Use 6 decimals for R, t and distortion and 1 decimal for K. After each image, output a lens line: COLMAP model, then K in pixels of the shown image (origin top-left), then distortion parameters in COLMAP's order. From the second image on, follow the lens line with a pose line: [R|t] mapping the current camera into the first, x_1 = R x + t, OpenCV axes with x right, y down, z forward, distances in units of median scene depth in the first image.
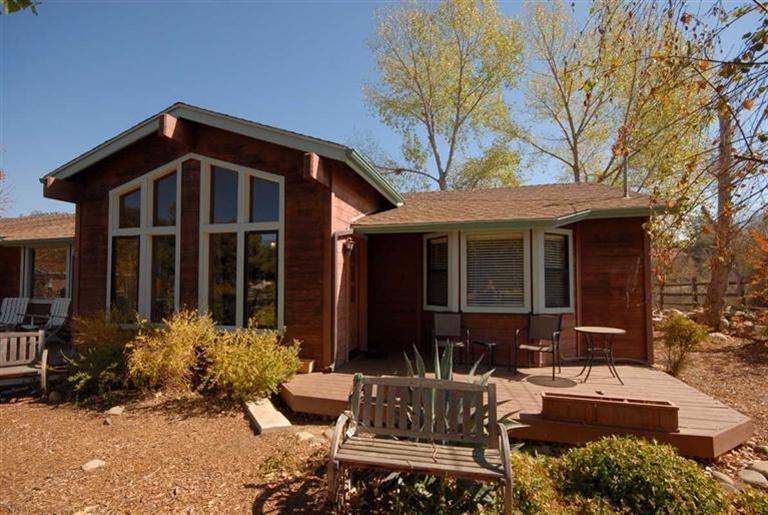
lens RADIAL K [[357.1, 0, 365.3], [0, 357.1, 256.9], [0, 0, 1]] dist [0.003776, 0.000374]
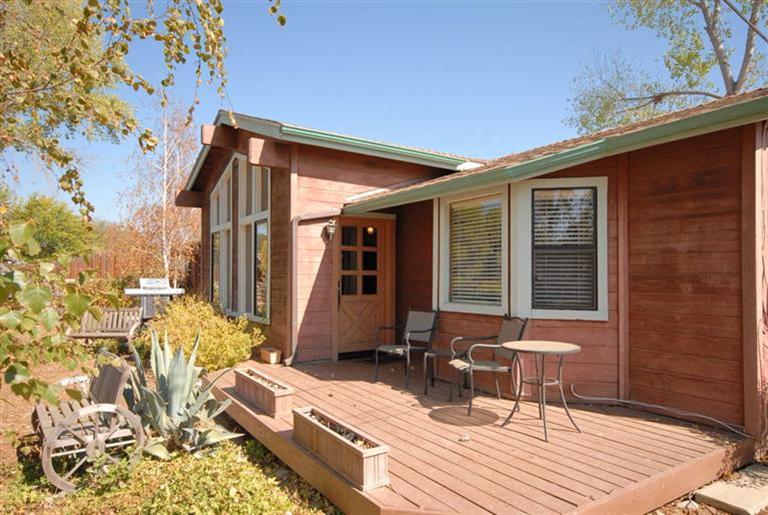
lens RADIAL K [[456.7, 0, 384.0], [0, 456.7, 257.5], [0, 0, 1]] dist [0.006126, 0.002228]
pose [[0.782493, -0.025822, -0.622123, 0.765992], [0.044200, 0.998923, 0.014133, 0.028359], [0.621088, -0.038557, 0.782792, 0.206785]]
